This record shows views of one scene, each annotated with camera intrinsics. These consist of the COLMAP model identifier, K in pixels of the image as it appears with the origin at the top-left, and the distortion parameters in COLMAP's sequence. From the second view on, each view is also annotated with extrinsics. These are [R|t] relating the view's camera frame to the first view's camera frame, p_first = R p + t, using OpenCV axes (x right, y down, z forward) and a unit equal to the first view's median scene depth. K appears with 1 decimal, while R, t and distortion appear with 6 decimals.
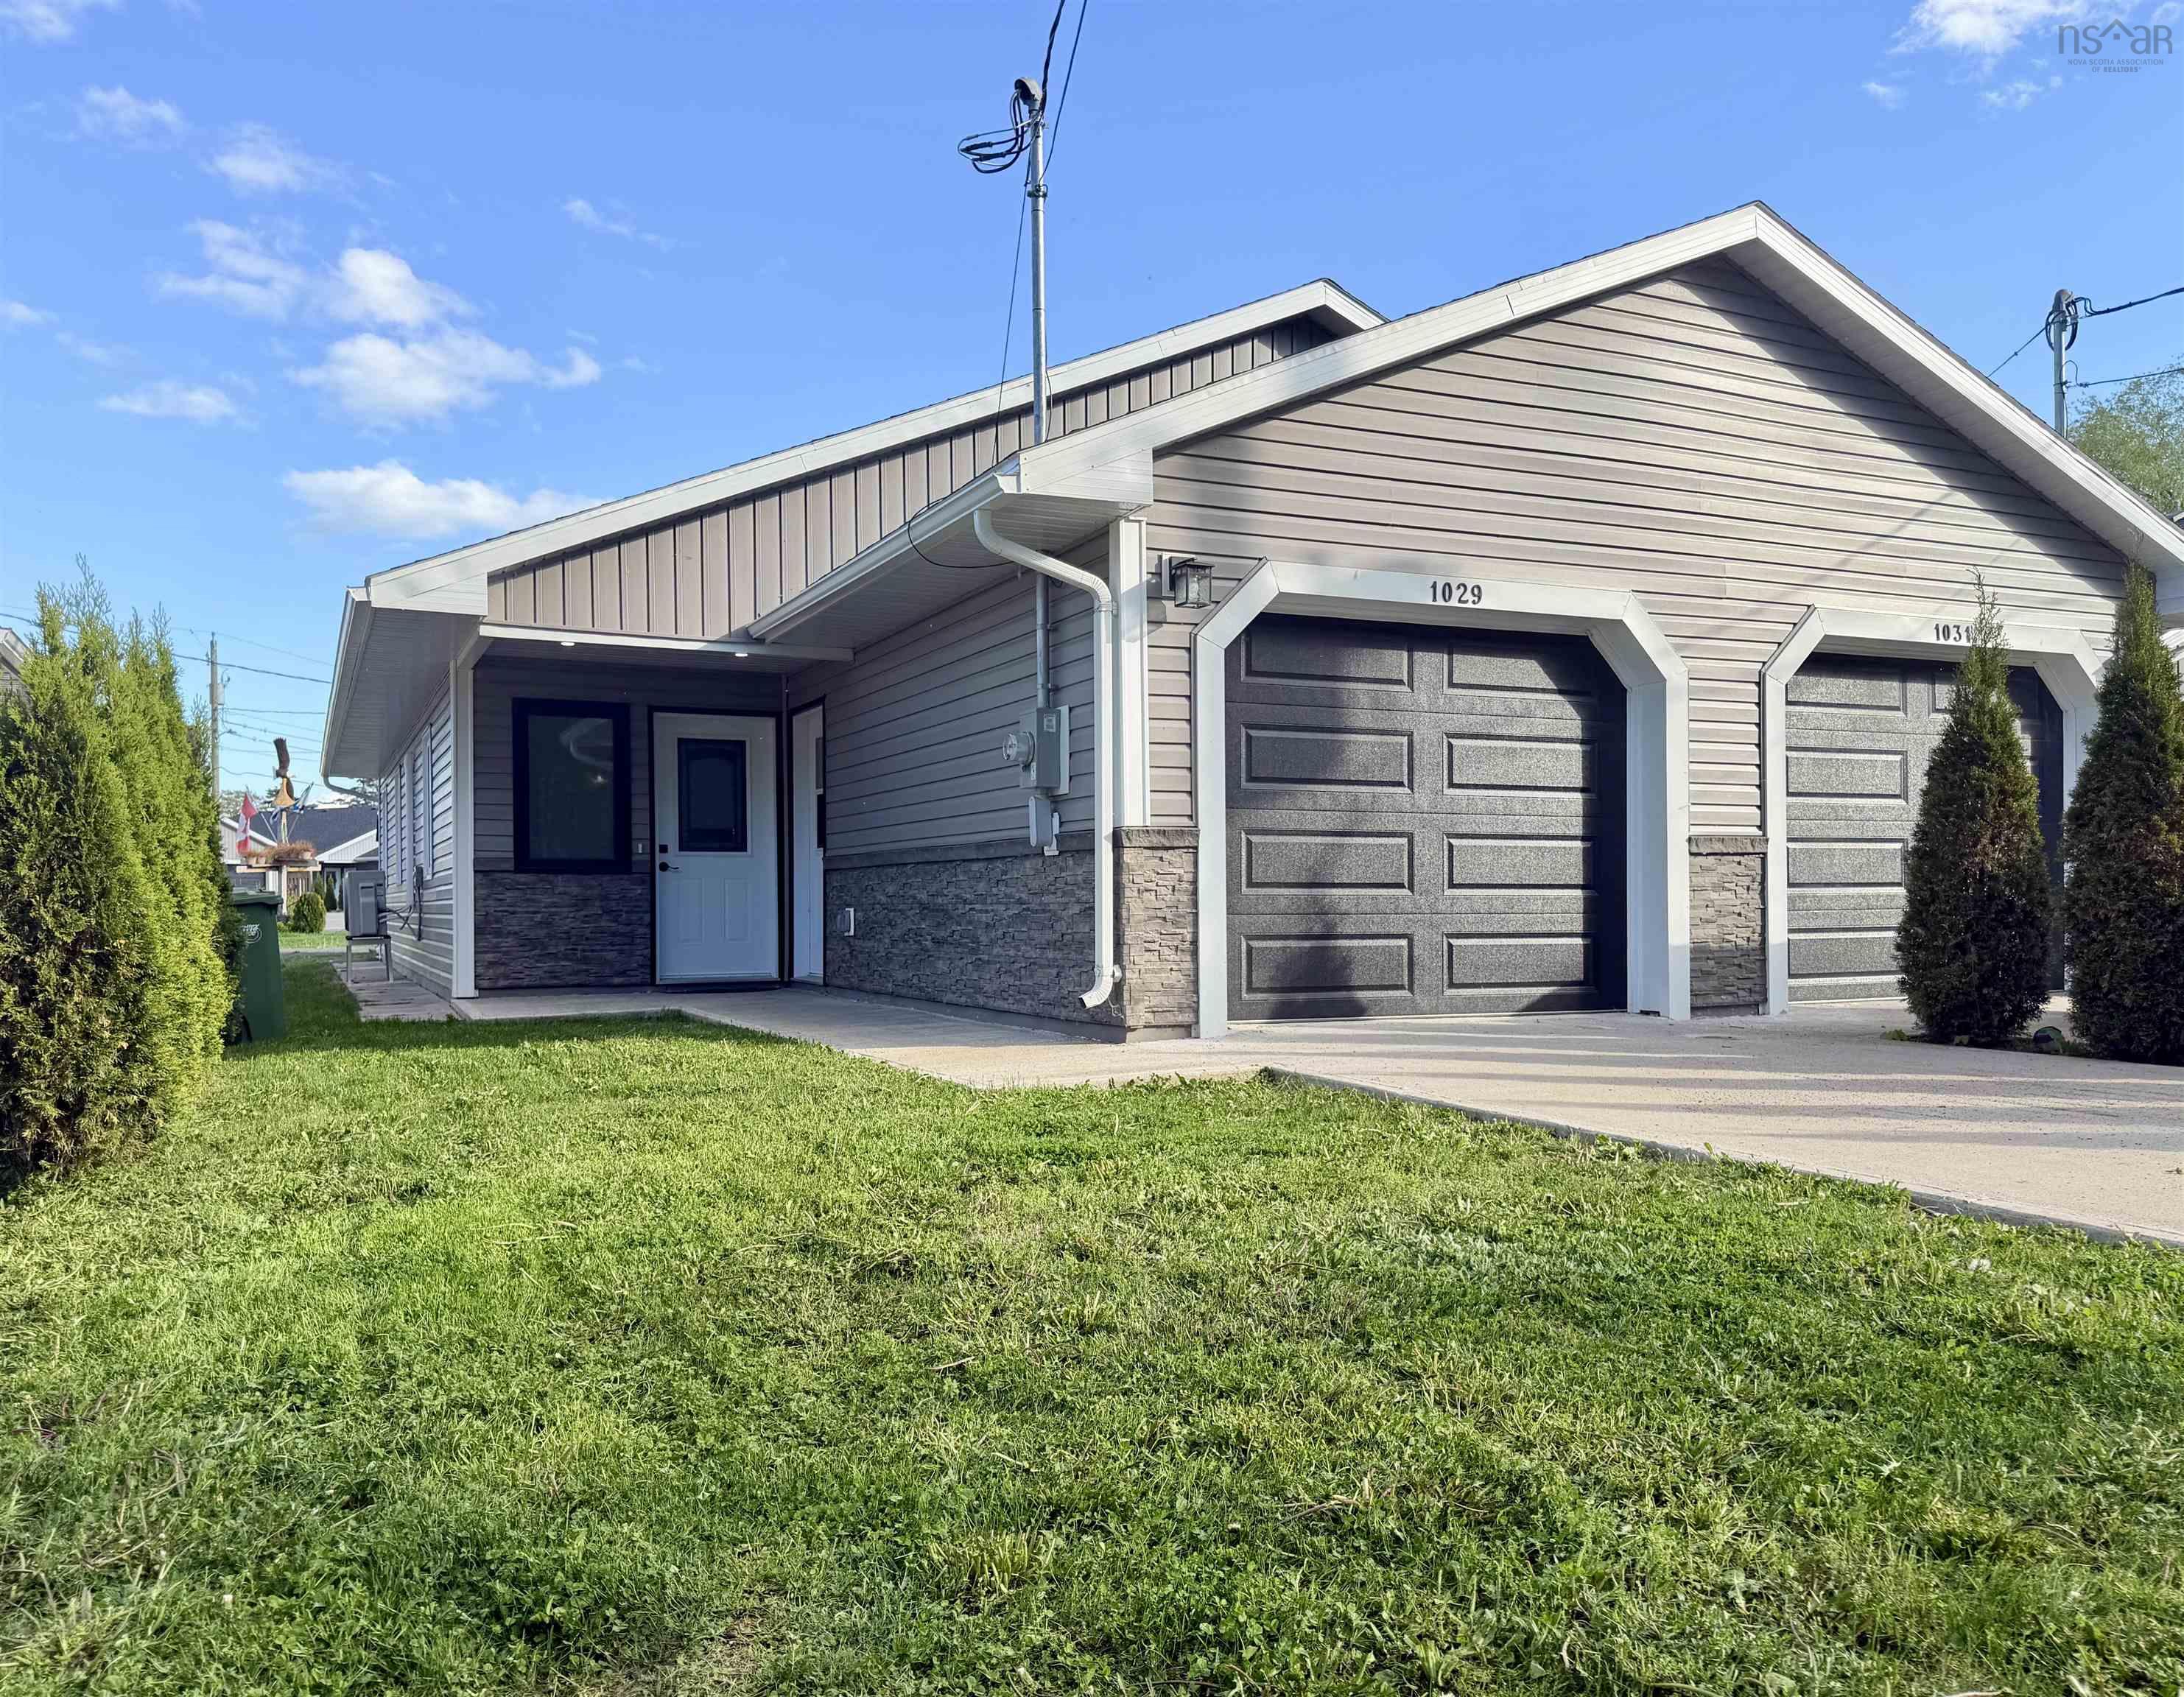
lens RADIAL K [[1710.6, 0, 1094.4], [0, 1710.6, 915.5], [0, 0, 1]] dist [0.103489, -0.151426]
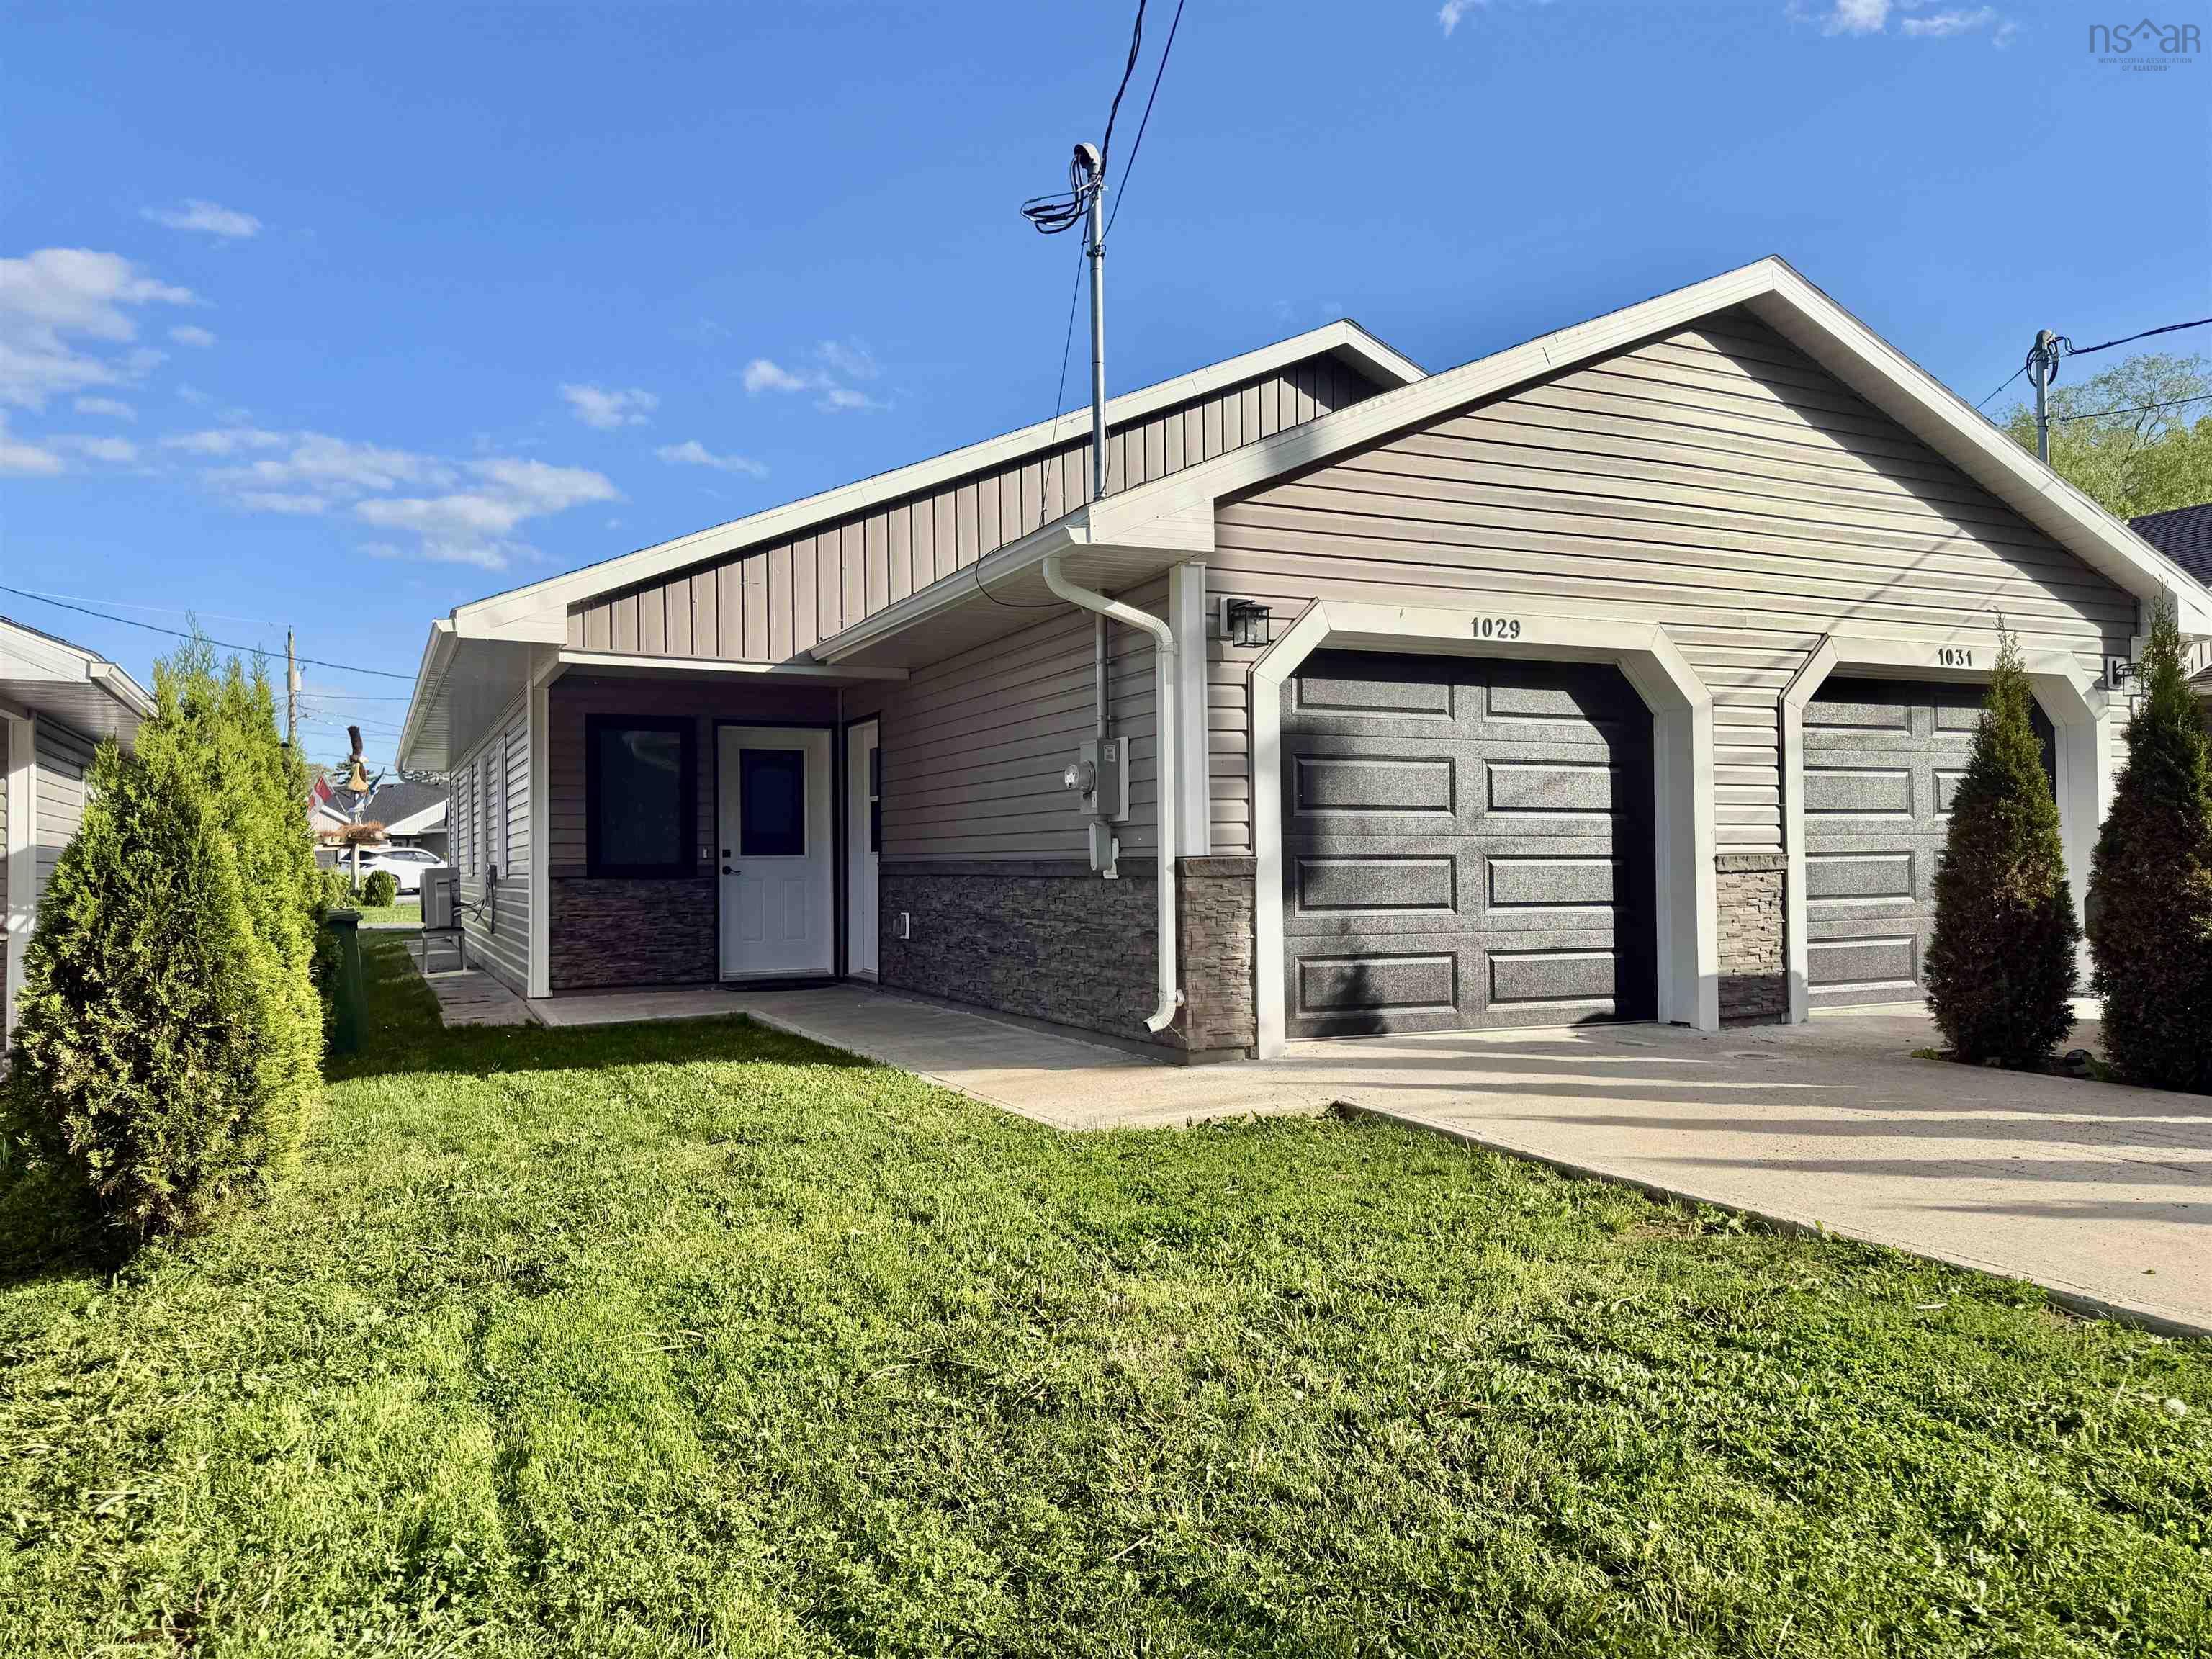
lens RADIAL K [[1567.8, 0, 1100.4], [0, 1567.8, 842.7], [0, 0, 1]] dist [0.097191, -0.135718]
pose [[0.999987, -0.003544, 0.003754, -0.035216], [0.003614, 0.999815, -0.018895, -0.039180], [-0.003687, 0.018909, 0.999814, 0.041636]]
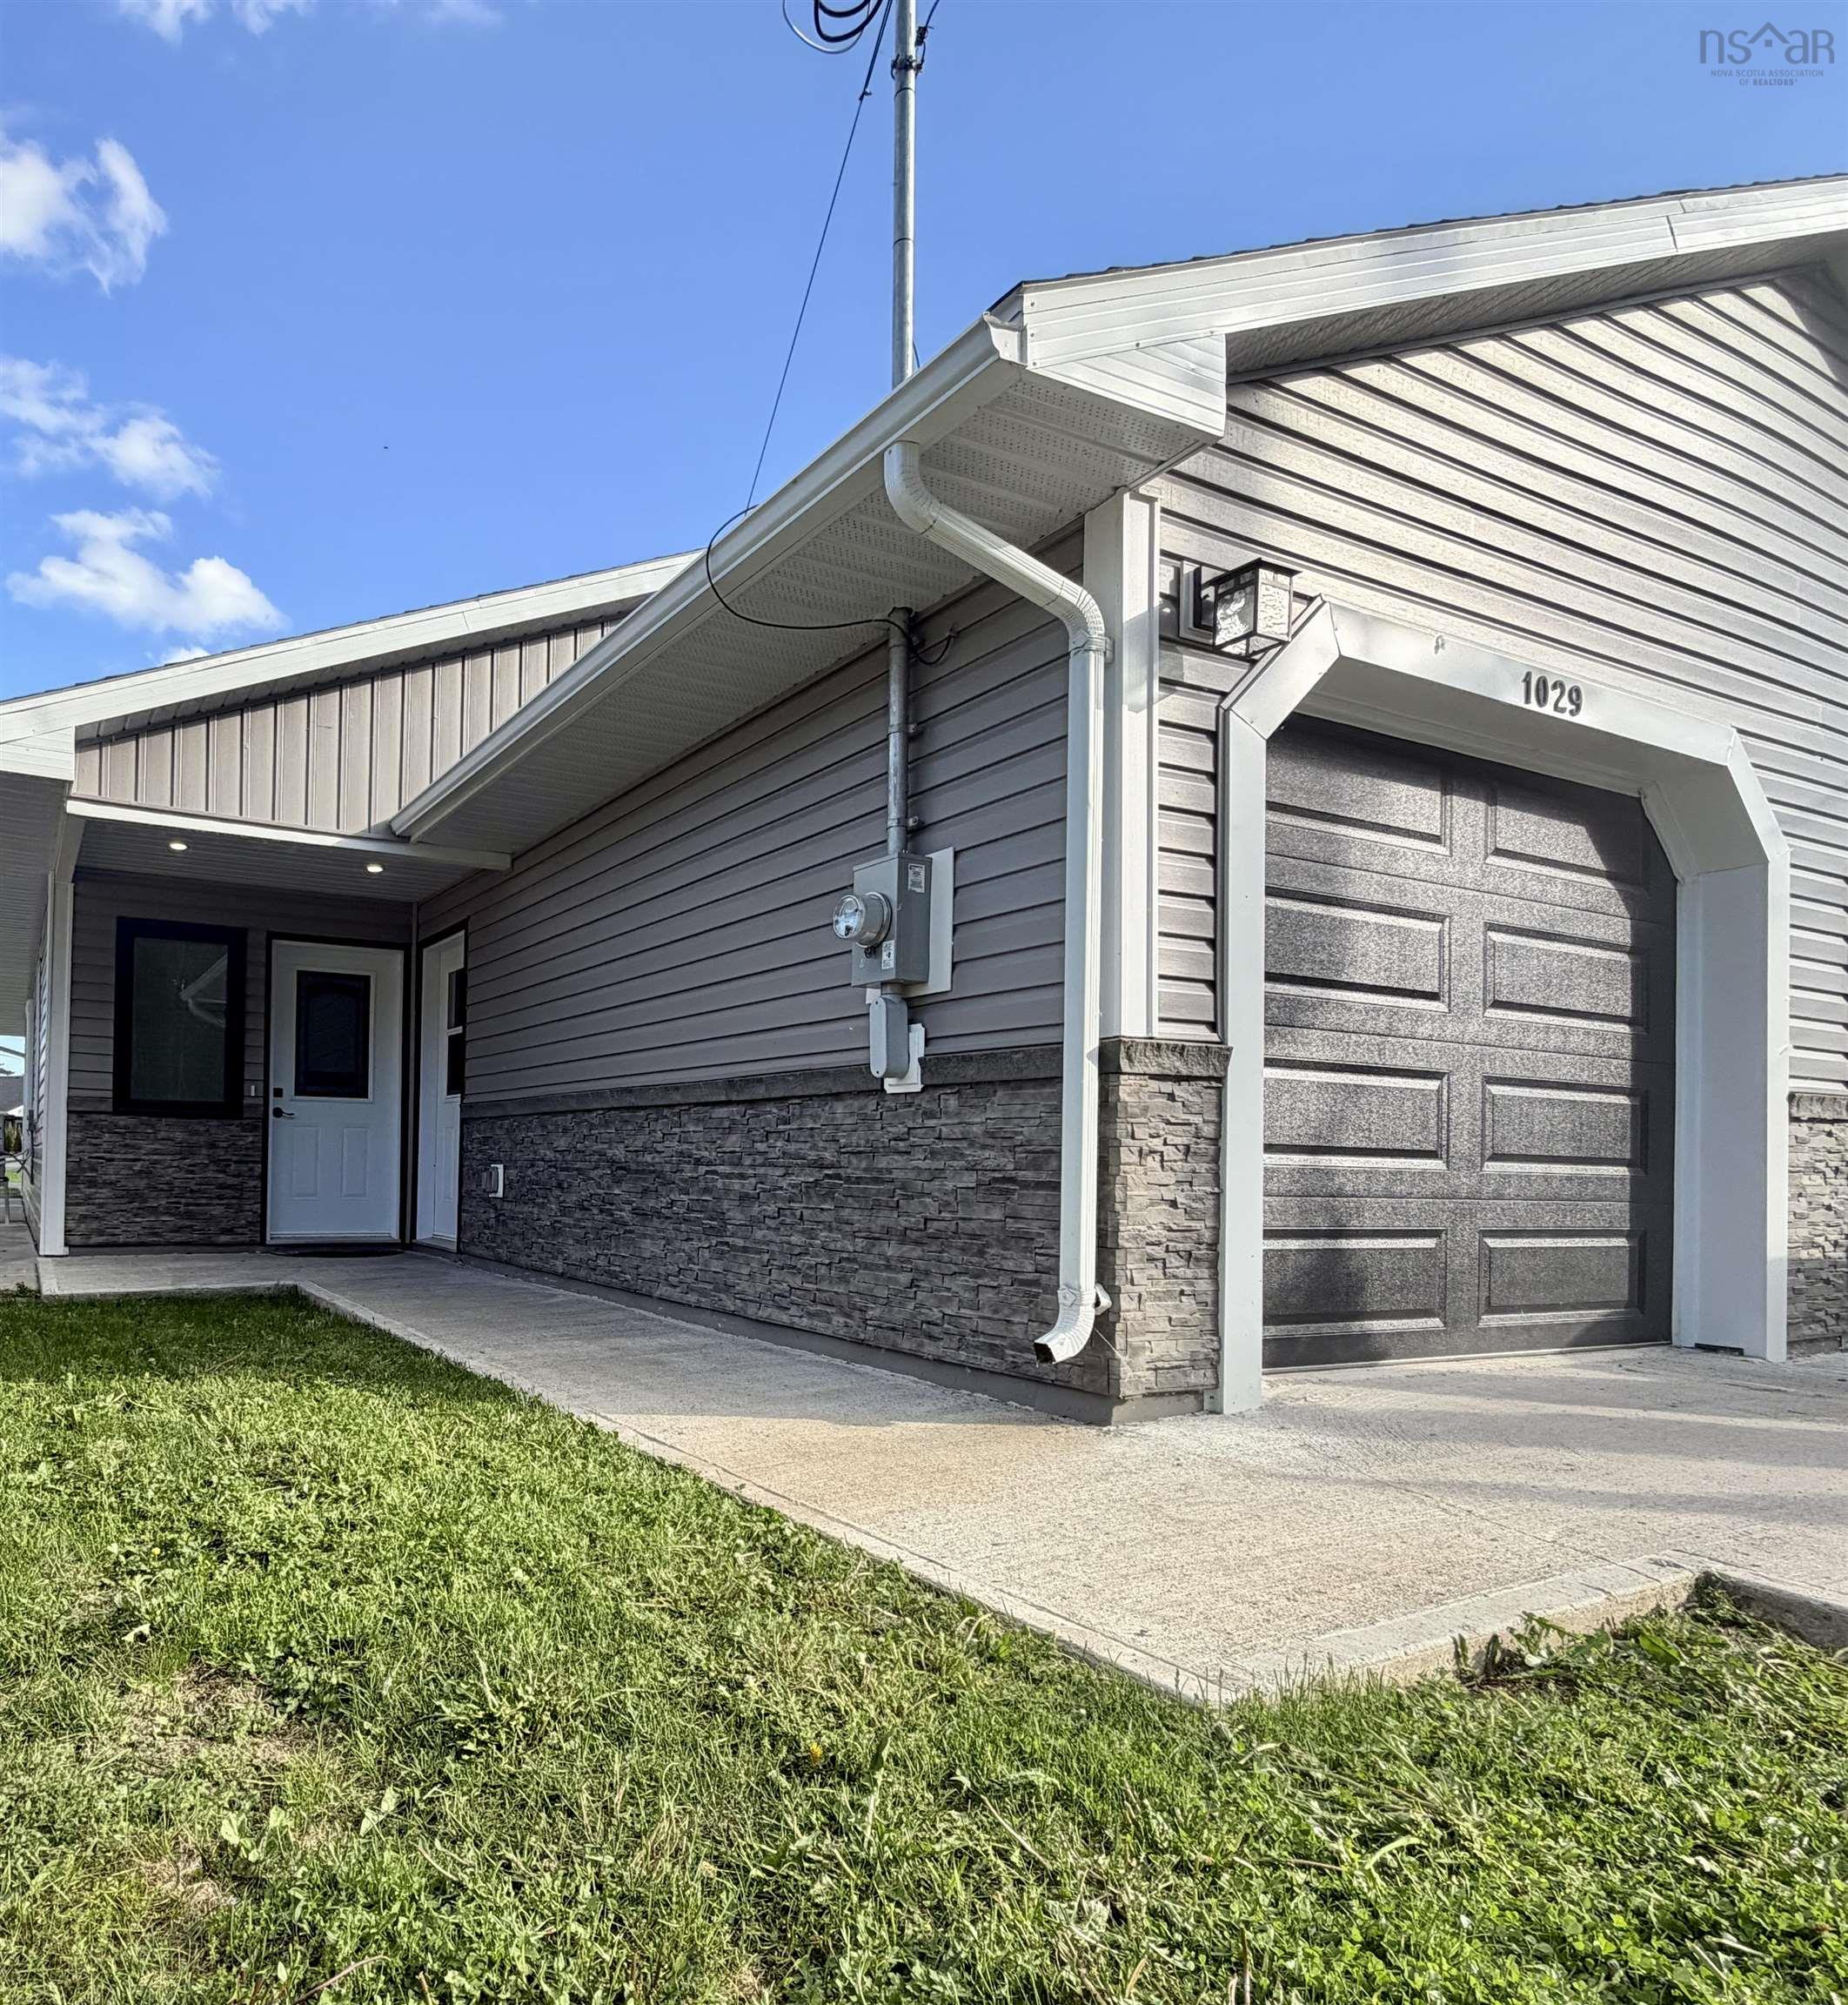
lens RADIAL K [[1234.8, 0, 526.5], [0, 1234.8, 1149.0], [0, 0, 1]] dist [-0.018719, -0.000115]
pose [[0.999114, 0.024250, -0.034409, -0.147620], [-0.024787, 0.999576, -0.015252, -0.004170], [0.034025, 0.016091, 0.999291, 0.544924]]
